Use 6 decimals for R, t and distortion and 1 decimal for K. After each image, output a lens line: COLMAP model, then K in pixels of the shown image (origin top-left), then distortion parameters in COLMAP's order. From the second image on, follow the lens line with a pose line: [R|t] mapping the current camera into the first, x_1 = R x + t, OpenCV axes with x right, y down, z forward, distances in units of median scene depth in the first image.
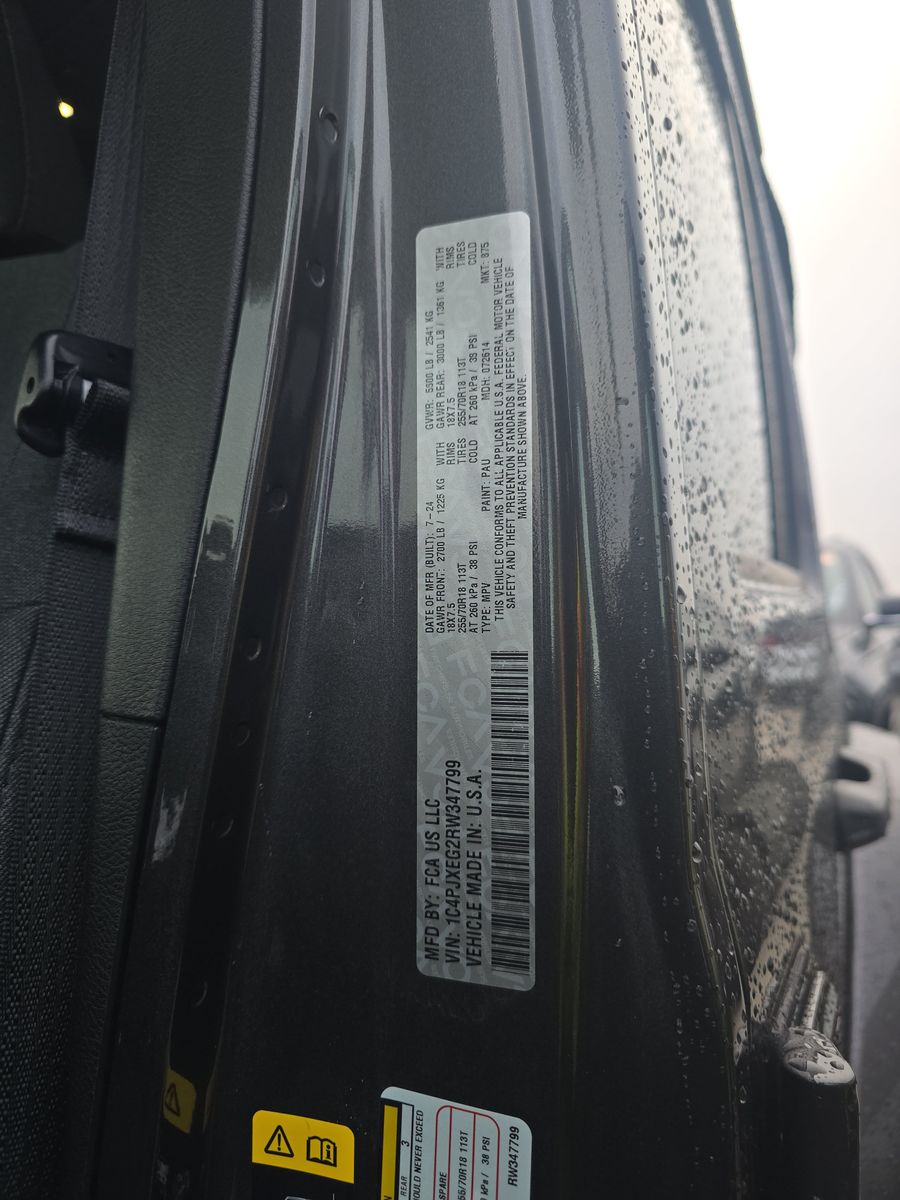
lens RADIAL K [[820.7, 0, 450.0], [0, 820.7, 600.0], [0, 0, 1]] dist [0.056603, -0.049197]
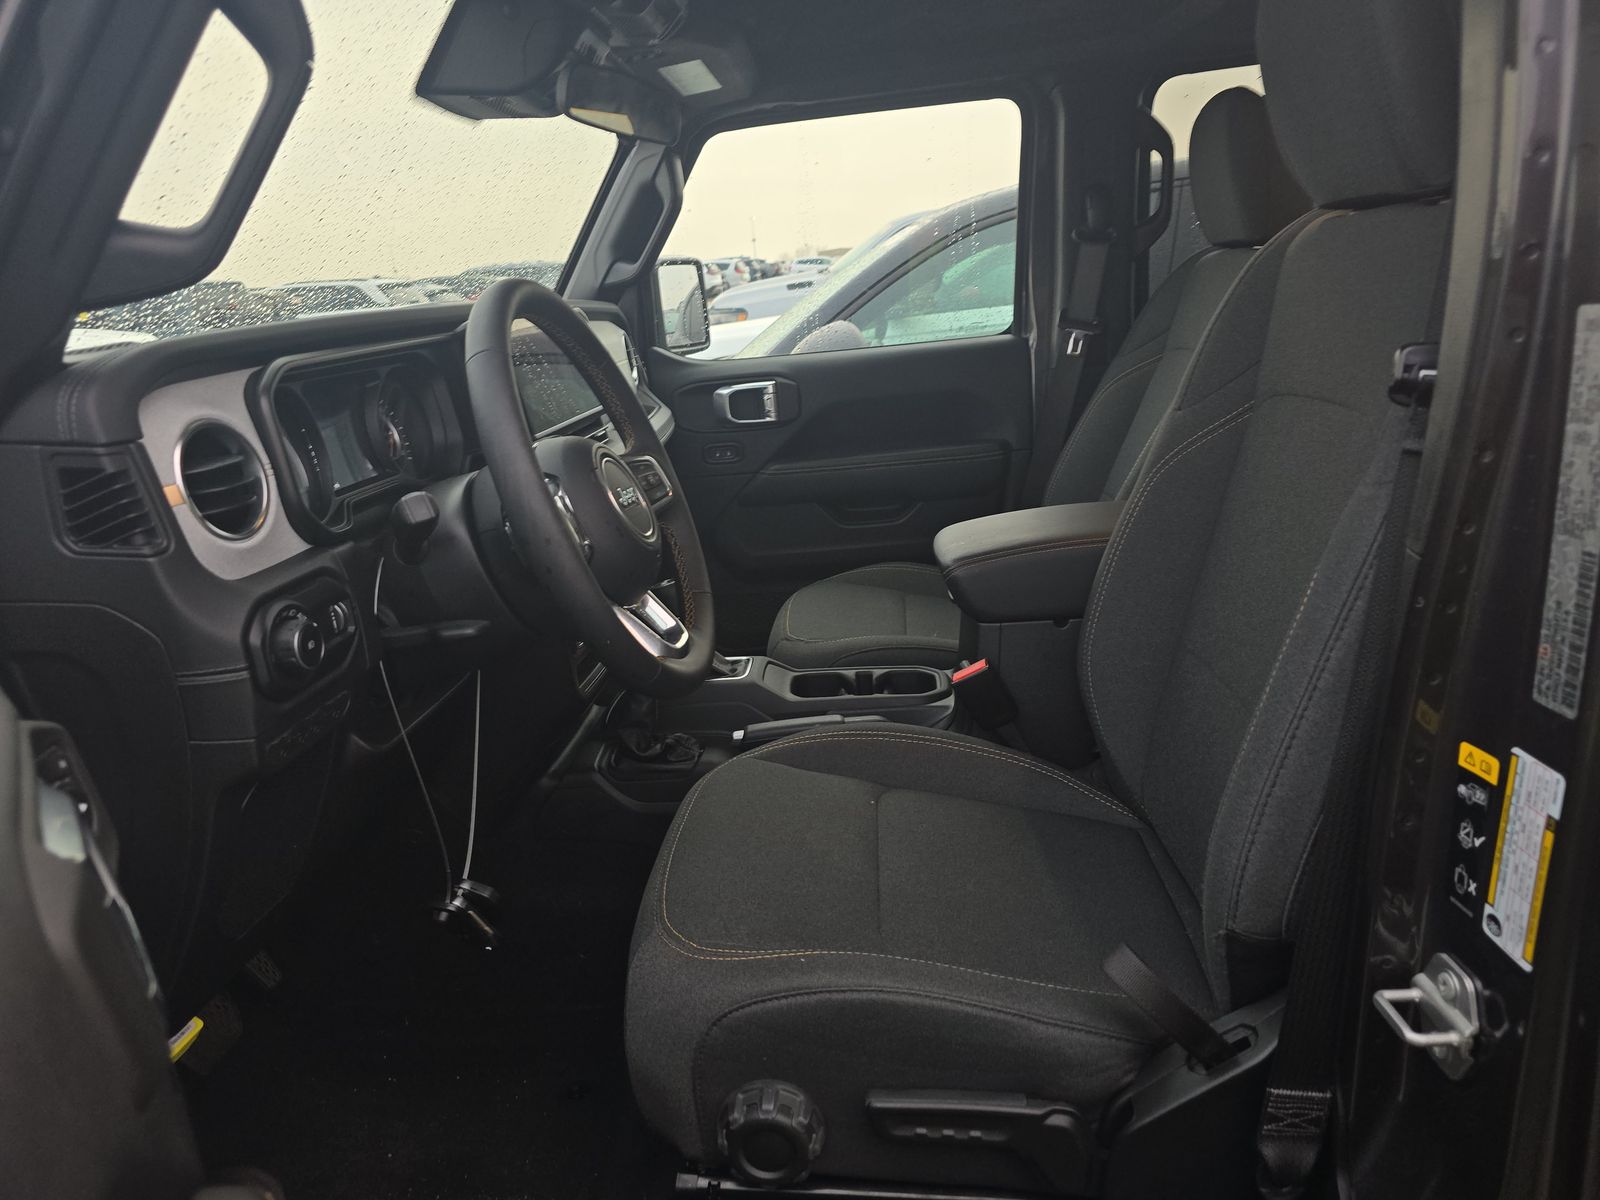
lens RADIAL K [[1094.2, 0, 809.3], [0, 1094.2, 571.2], [0, 0, 1]] dist [0.056603, -0.049197]
pose [[0.416552, 0.210541, -0.884396, 1.551766], [0.056930, 0.964863, 0.256511, -0.636124], [0.907328, -0.157199, 0.389930, -1.586404]]
